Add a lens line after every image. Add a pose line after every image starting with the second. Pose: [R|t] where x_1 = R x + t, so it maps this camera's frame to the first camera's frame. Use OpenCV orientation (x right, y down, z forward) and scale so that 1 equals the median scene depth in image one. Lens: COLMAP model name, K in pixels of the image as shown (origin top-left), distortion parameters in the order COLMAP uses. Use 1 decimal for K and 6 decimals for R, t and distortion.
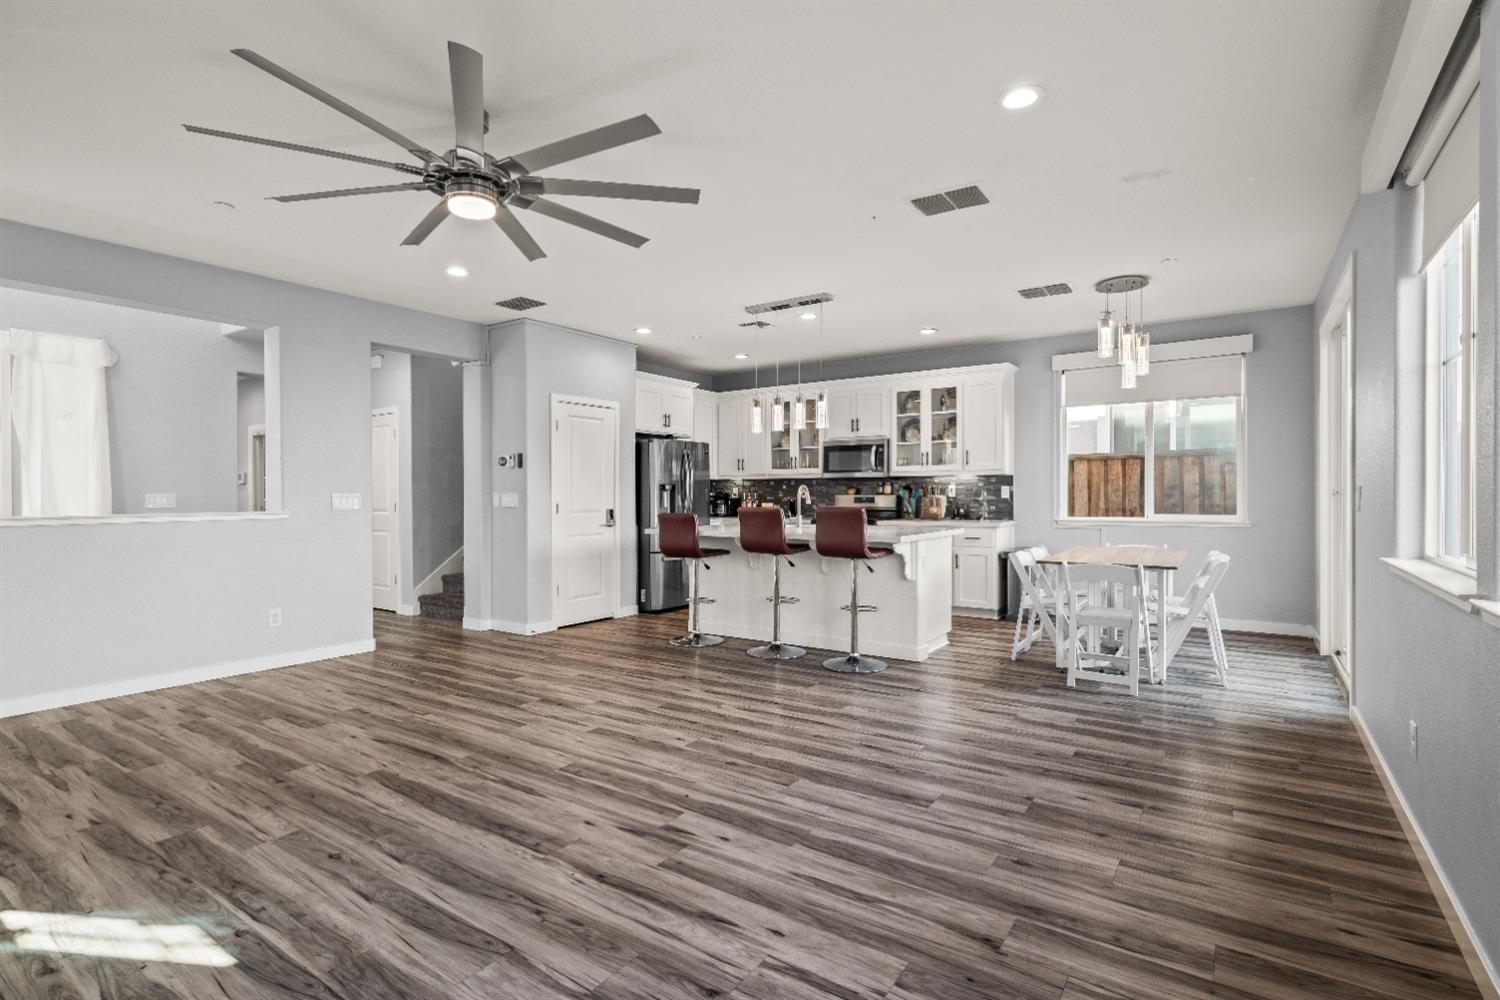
lens RADIAL K [[719.5, 0, 752.6], [0, 719.5, 493.7], [0, 0, 1]] dist [-0.000203, -0.000301]
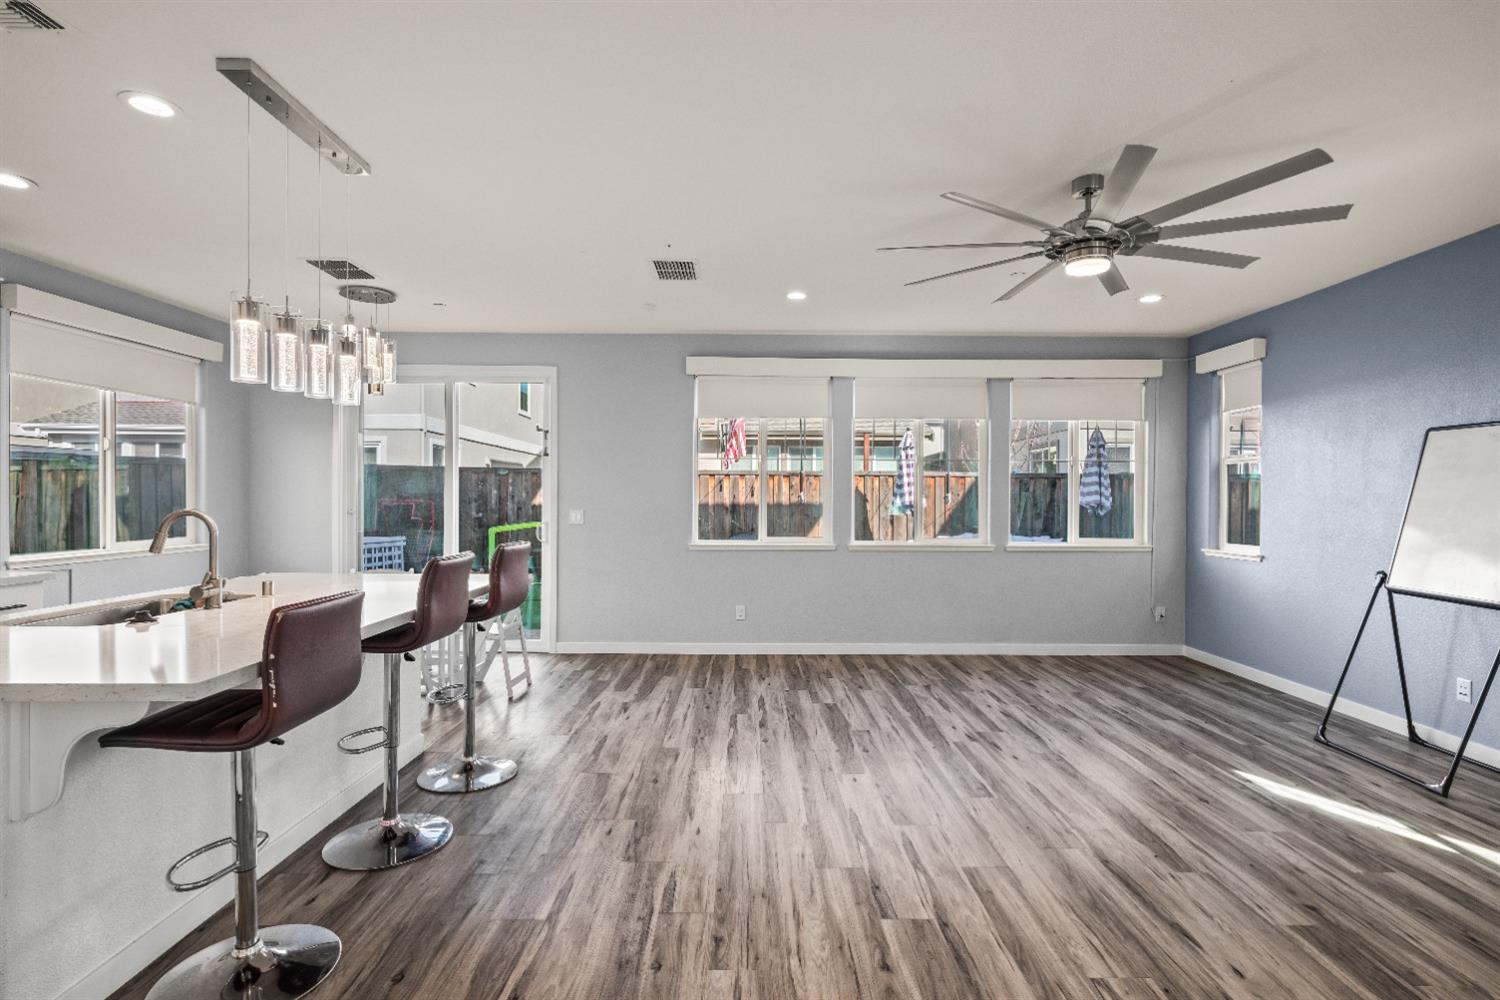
lens RADIAL K [[720.5, 0, 752.9], [0, 720.5, 505.5], [0, 0, 1]] dist [-0.001057, 0.000937]
pose [[-0.570658, -0.005722, 0.821168, -0.671607], [-0.003766, 0.999983, 0.004351, -0.024900], [-0.821179, -0.000609, -0.570670, 1.372484]]
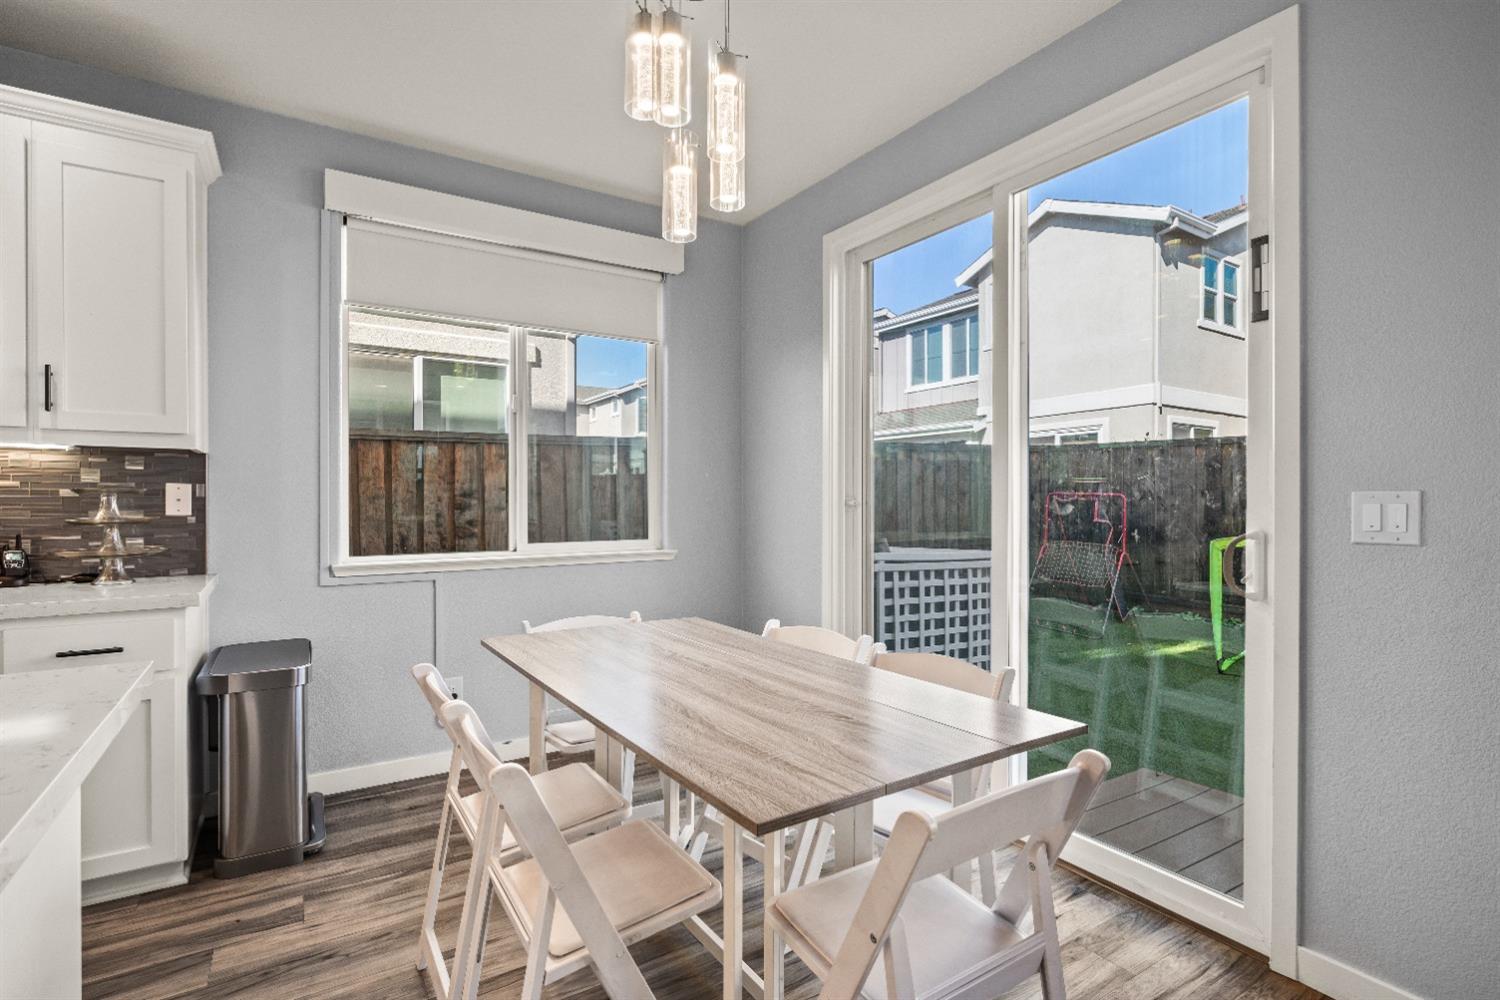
lens RADIAL K [[717.4, 0, 754.1], [0, 717.4, 503.9], [0, 0, 1]] dist [0.003134, 0.001021]
pose [[0.389299, 0.000052, 0.921111, 0.218485], [-0.001636, 0.999998, 0.000635, -0.001635], [-0.921110, -0.001754, 0.389298, 1.003478]]
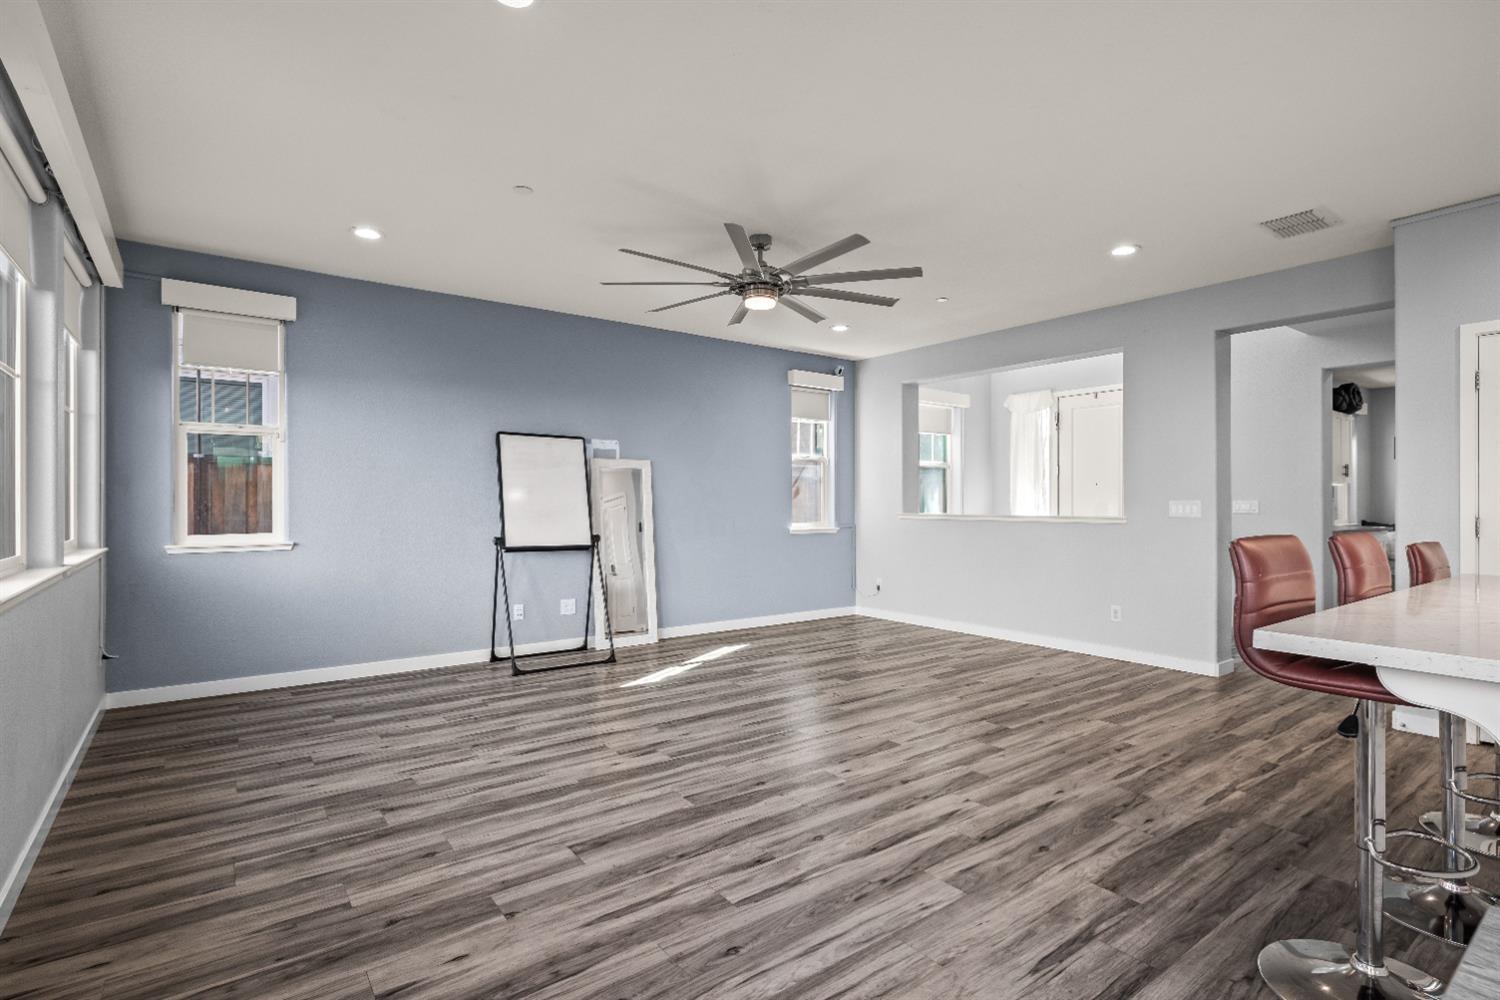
lens RADIAL K [[727.1, 0, 750.0], [0, 727.1, 500.0], [0, 0, 1]] dist [-0.000133, 0.000802]
pose [[-0.322943, 0.001421, -0.946417, 0.669828], [0.001407, 0.999998, 0.001022, -0.003179], [0.946417, -0.001002, -0.322945, 0.975686]]
